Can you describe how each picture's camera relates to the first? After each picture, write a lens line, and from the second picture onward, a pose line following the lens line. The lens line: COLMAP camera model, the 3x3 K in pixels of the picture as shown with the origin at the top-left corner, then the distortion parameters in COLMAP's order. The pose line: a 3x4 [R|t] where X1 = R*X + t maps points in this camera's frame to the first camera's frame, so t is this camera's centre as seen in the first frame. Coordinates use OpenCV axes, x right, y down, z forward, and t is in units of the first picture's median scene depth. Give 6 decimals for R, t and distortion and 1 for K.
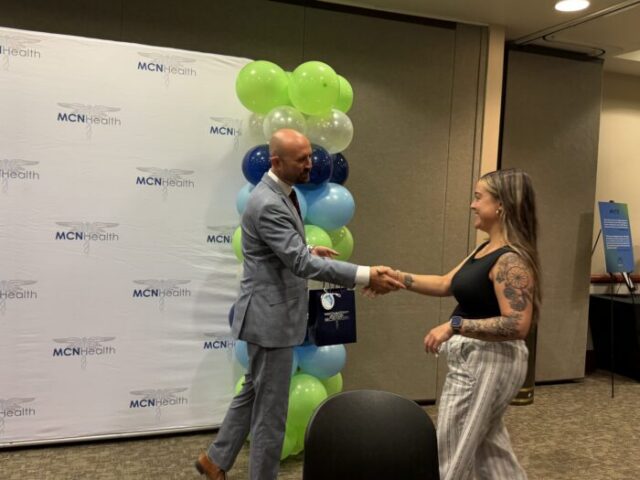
lens RADIAL K [[630.1, 0, 319.7], [0, 630.1, 242.1], [0, 0, 1]] dist [0.040171, 0.000000]
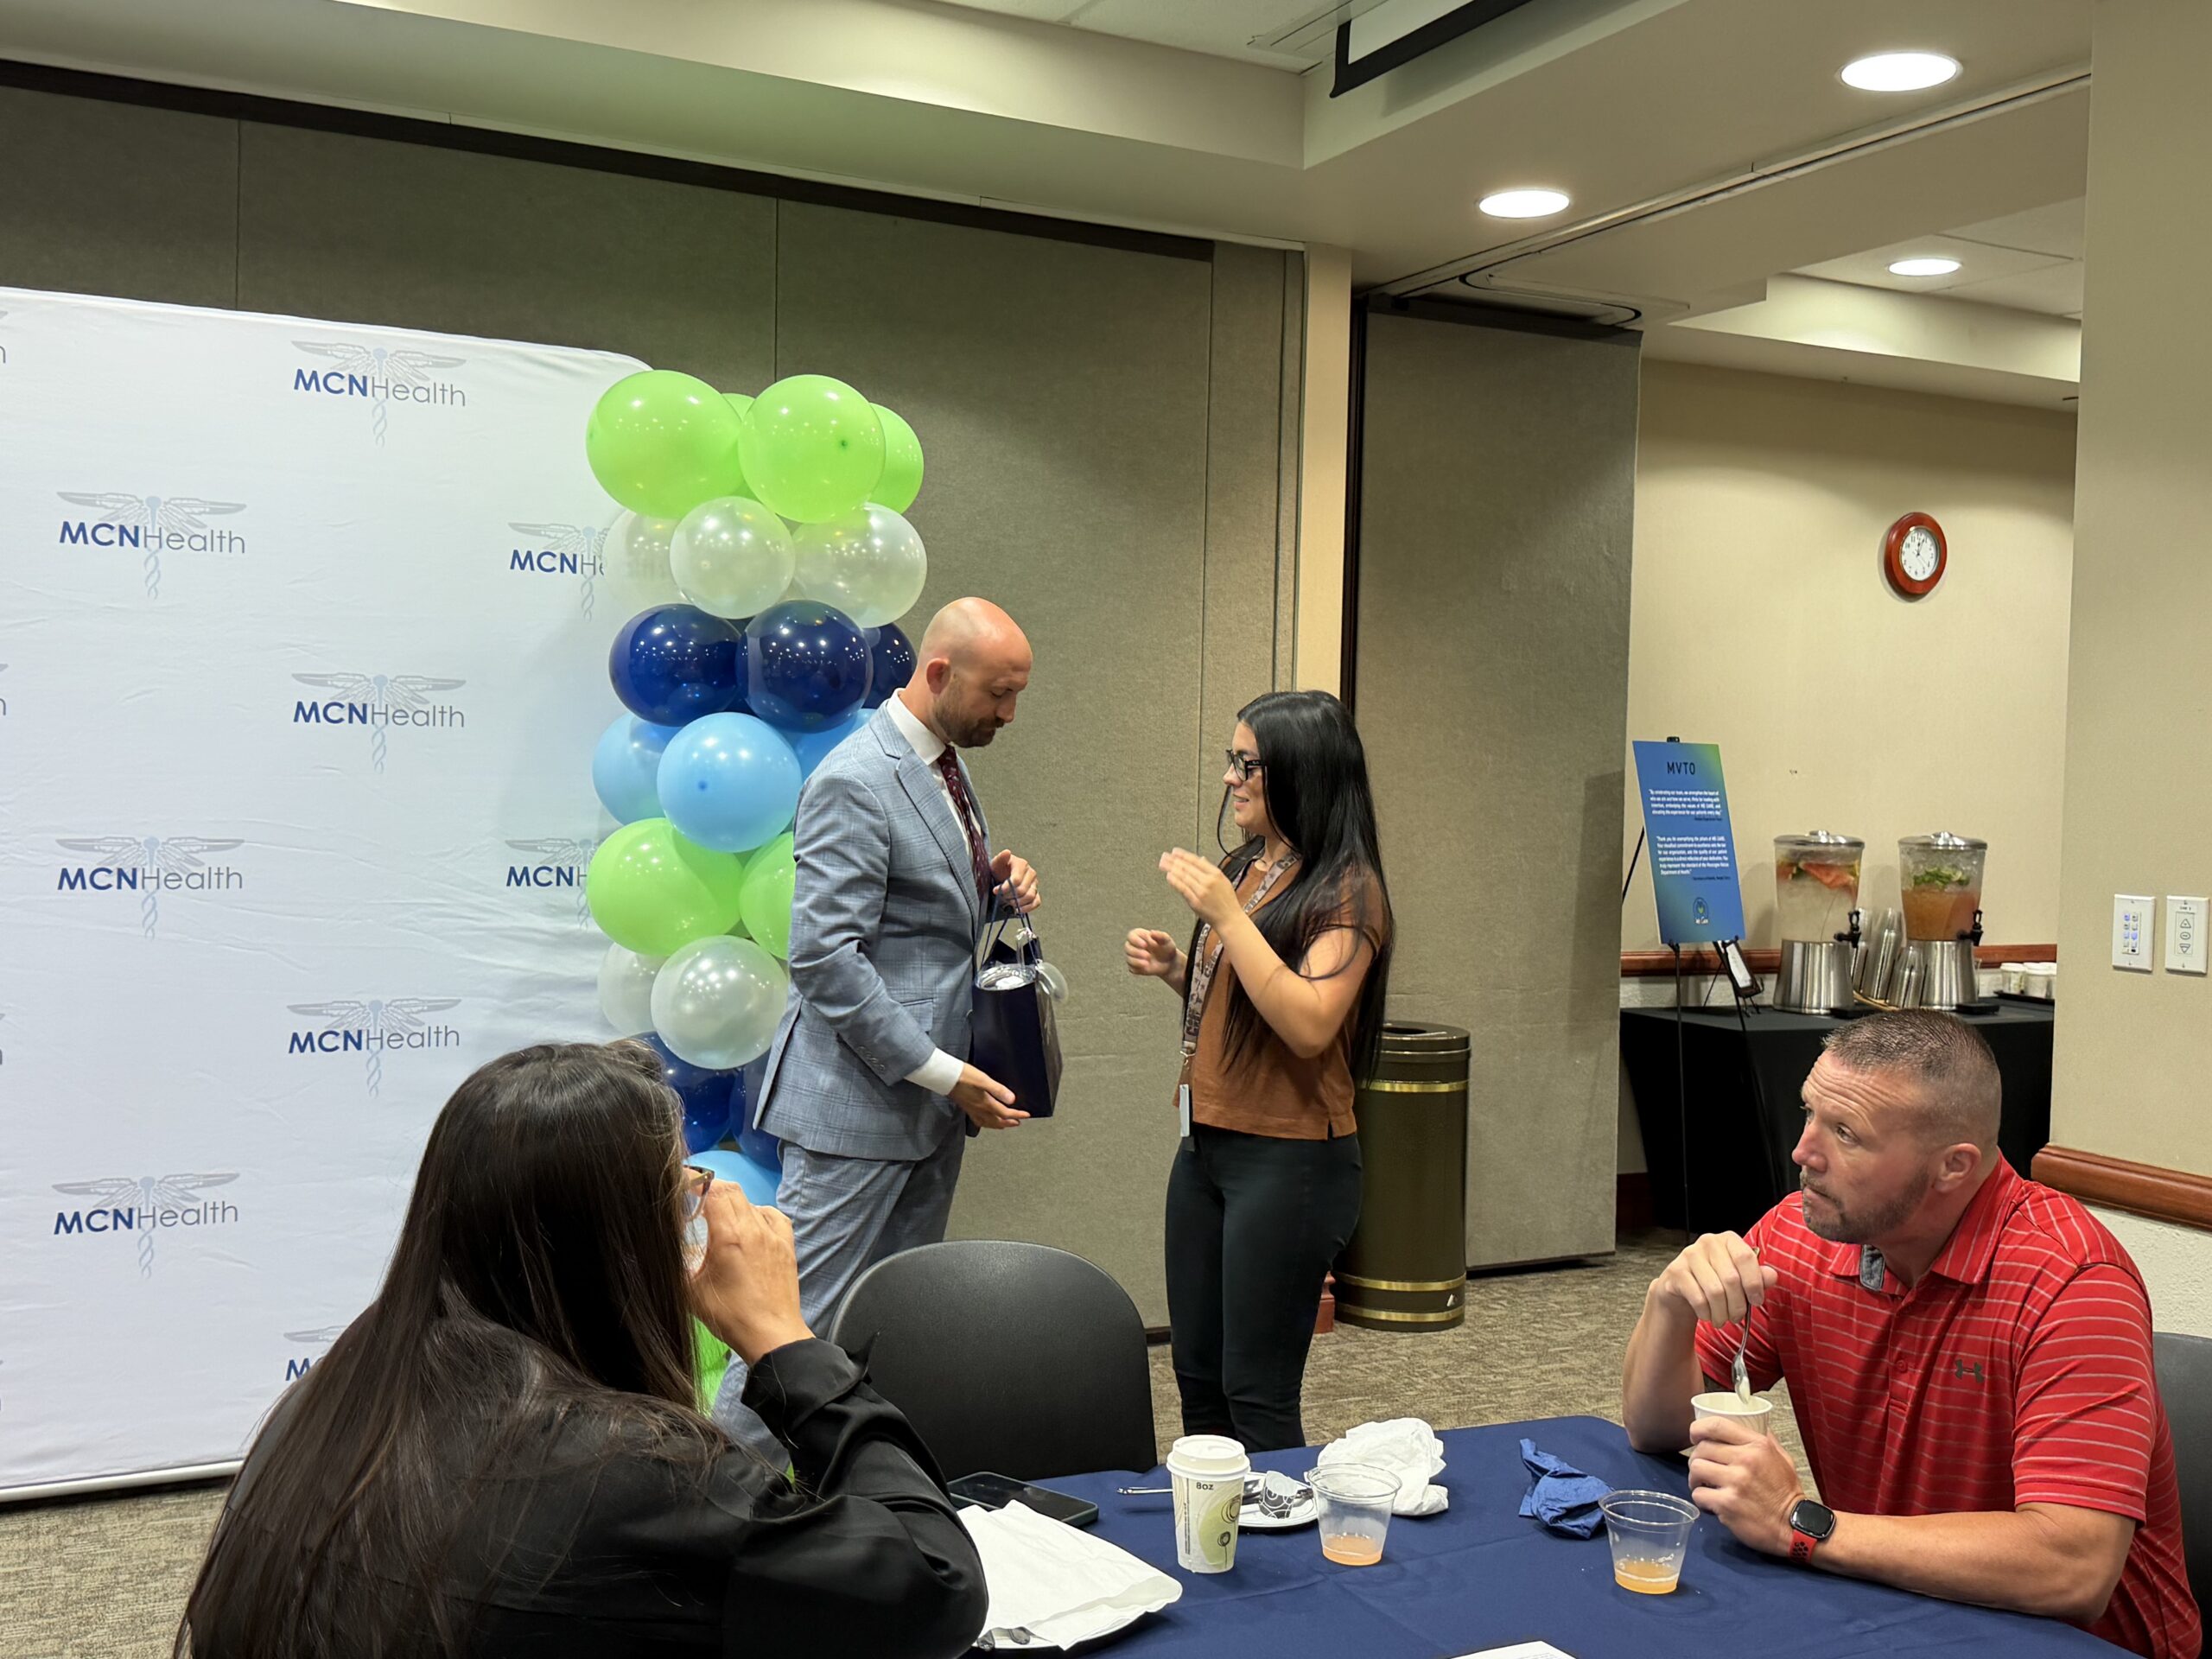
lens RADIAL K [[2177.7, 0, 1098.7], [0, 2177.7, 830.7], [0, 0, 1]] dist [0.040171, 0.000000]
pose [[0.991713, -0.023679, 0.126275, -0.007178], [0.026320, 0.999467, -0.019288, 0.000926], [-0.125751, 0.022452, 0.991808, -0.182018]]
